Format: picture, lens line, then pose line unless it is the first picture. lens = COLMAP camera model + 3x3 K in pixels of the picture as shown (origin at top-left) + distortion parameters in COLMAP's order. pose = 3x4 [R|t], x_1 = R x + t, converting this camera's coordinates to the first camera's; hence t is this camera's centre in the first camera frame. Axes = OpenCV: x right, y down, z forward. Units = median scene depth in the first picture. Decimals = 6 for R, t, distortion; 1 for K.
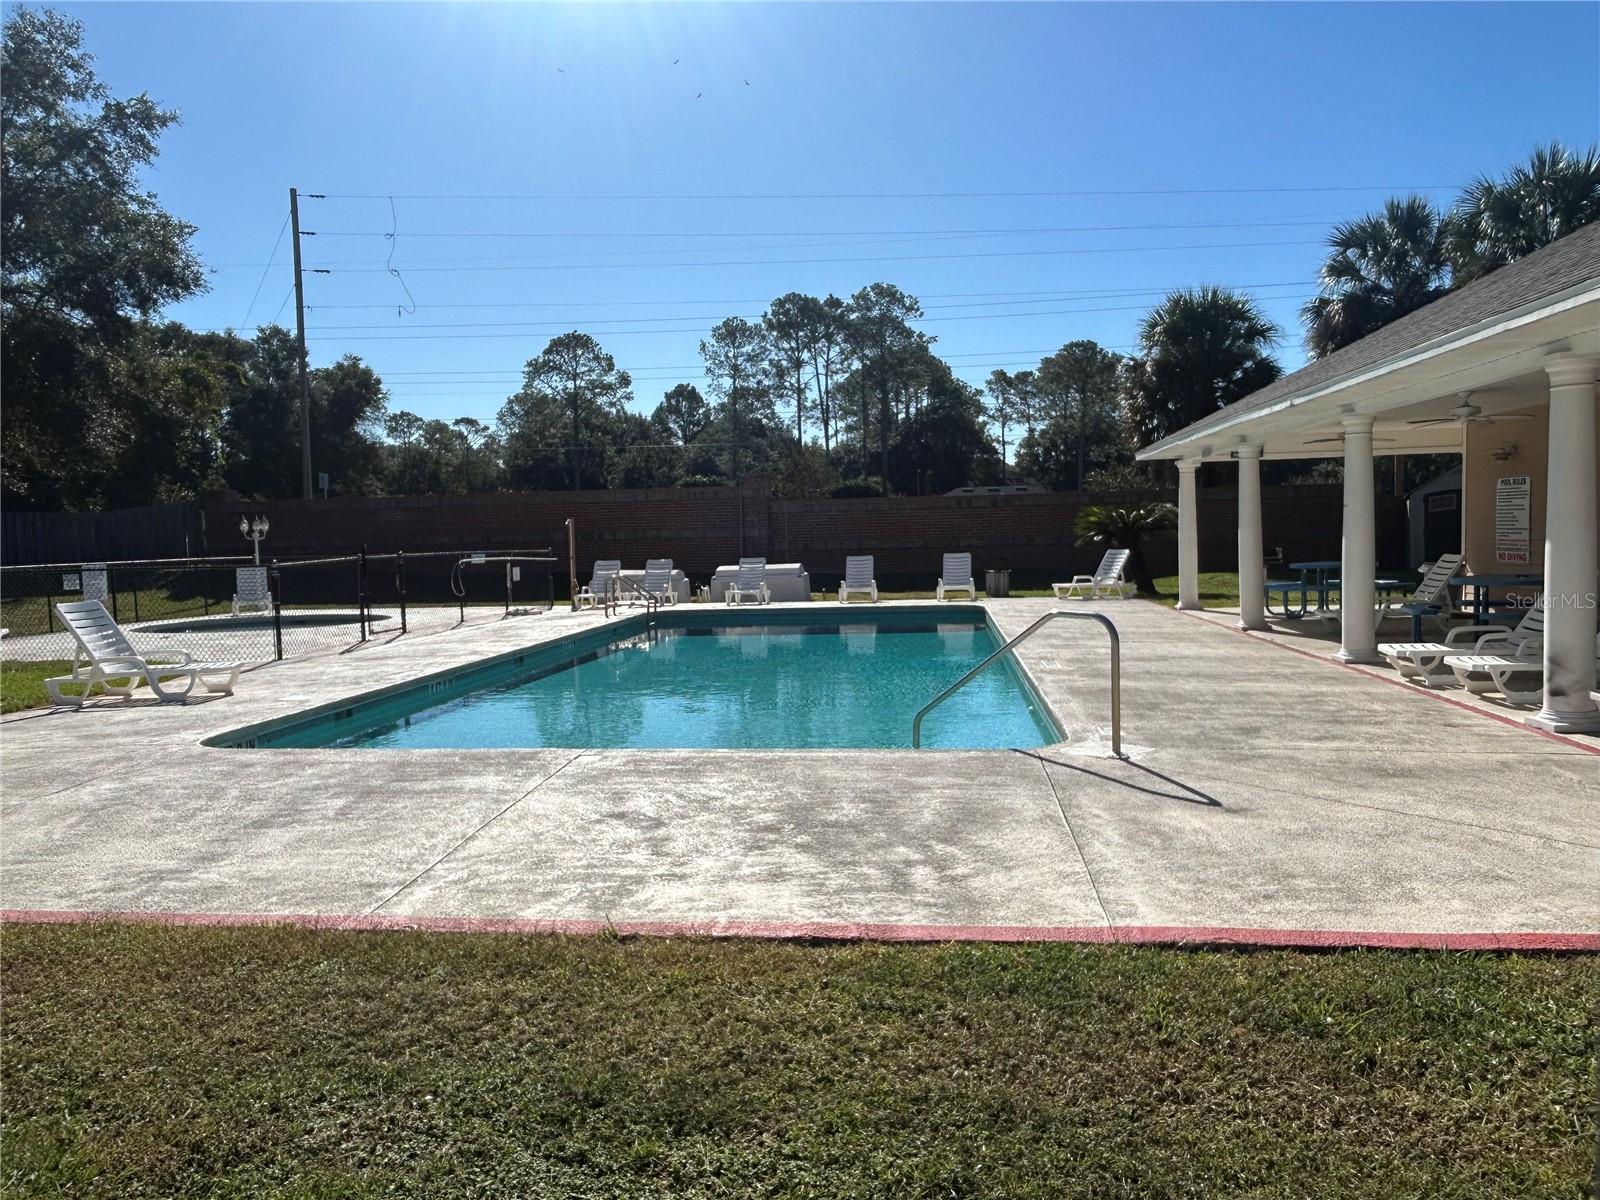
lens RADIAL K [[1107.9, 0, 800.0], [0, 1107.9, 600.0], [0, 0, 1]] dist [-0.001414, 0.000070]
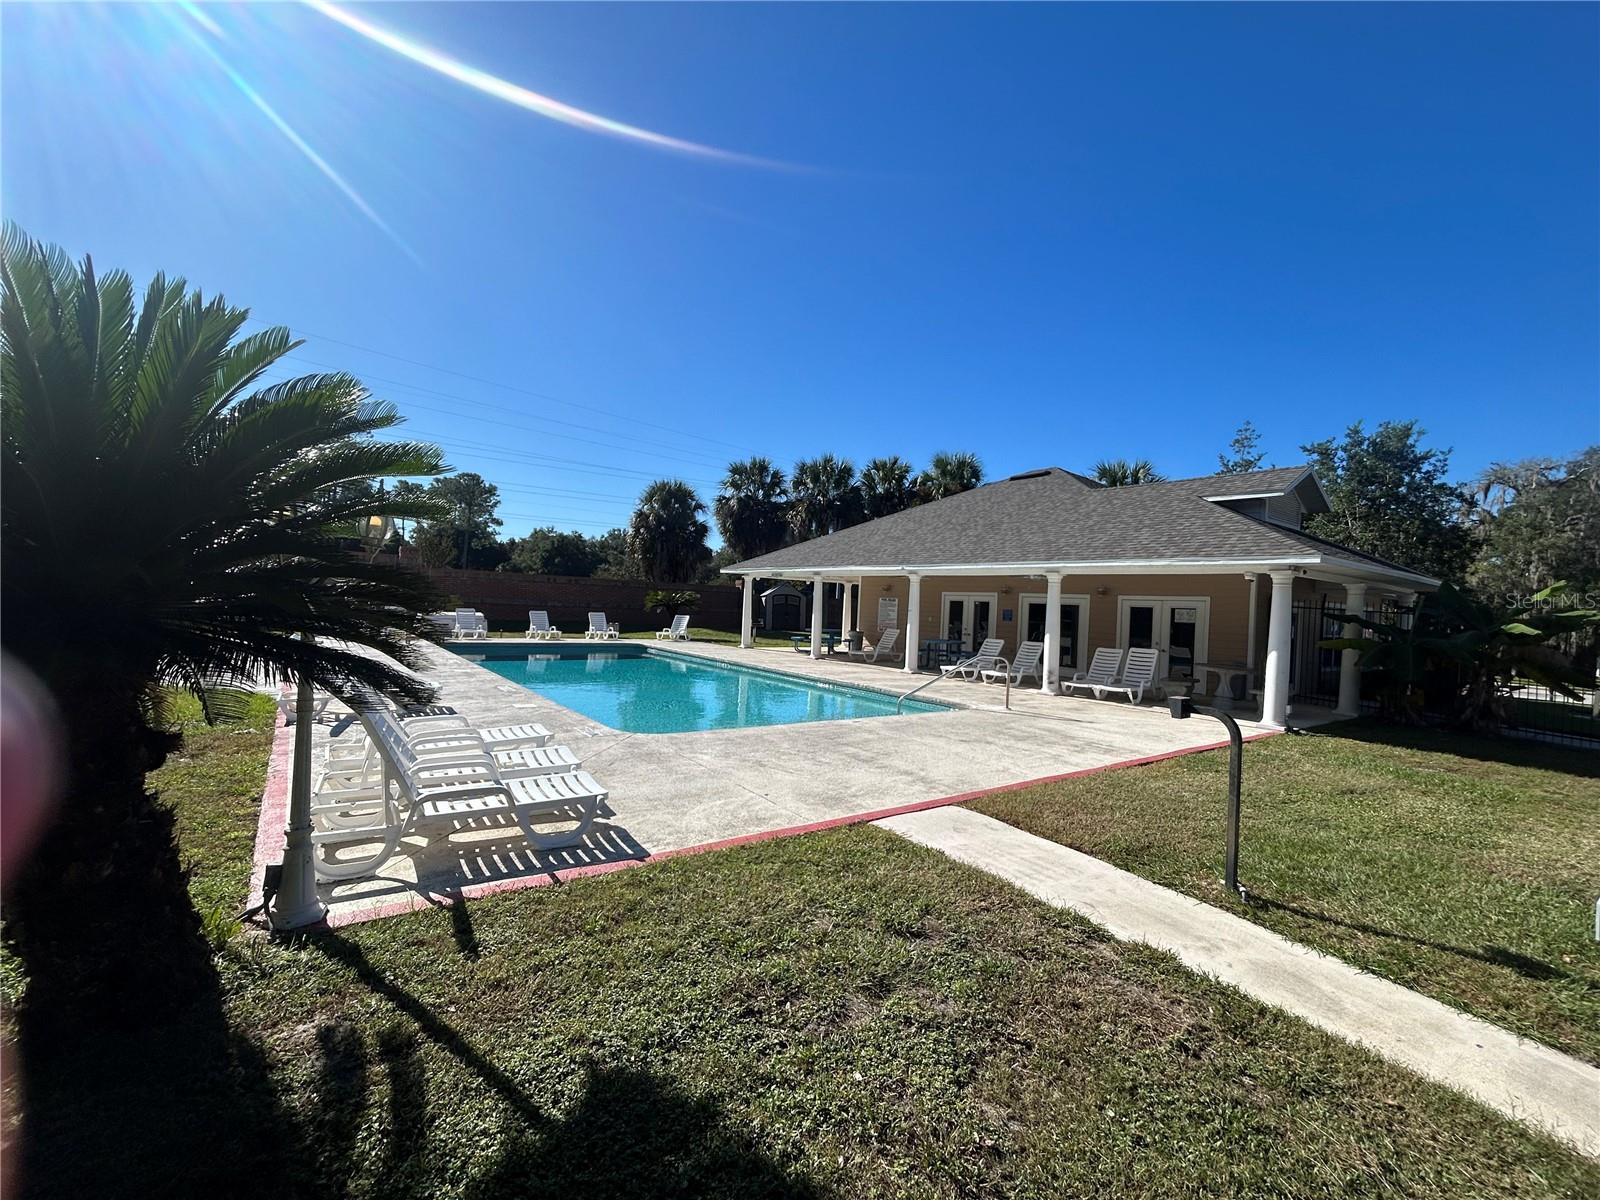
lens RADIAL K [[645.0, 0, 800.0], [0, 645.0, 600.0], [0, 0, 1]] dist [0.000098, 0.000001]
pose [[0.722302, 0.068086, 0.688218, -0.327131], [-0.027955, 0.997203, -0.069314, -0.000052], [-0.691012, 0.030826, 0.722185, 0.055666]]
